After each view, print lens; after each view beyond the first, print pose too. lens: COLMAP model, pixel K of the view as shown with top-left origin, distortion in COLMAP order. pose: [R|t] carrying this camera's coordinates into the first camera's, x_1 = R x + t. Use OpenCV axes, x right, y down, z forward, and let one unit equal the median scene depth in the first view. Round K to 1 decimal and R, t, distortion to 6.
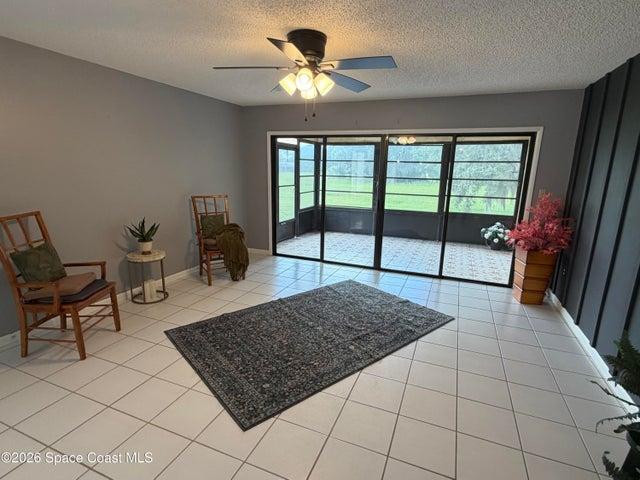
lens RADIAL K [[335.3, 0, 320.0], [0, 335.3, 240.0], [0, 0, 1]] dist [0.000706, 0.000301]
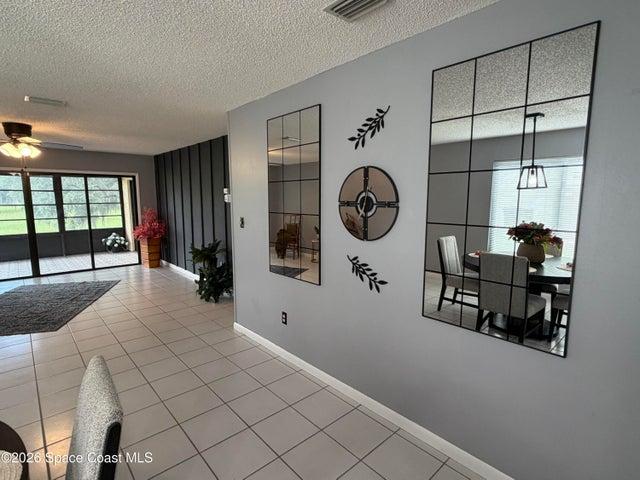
lens RADIAL K [[335.3, 0, 320.0], [0, 335.3, 240.0], [0, 0, 1]] dist [0.000706, 0.000301]
pose [[0.426692, -0.141417, 0.893272, -0.478331], [0.204253, 0.977249, 0.057145, 0.096874], [-0.881030, 0.158070, 0.445869, -0.509040]]
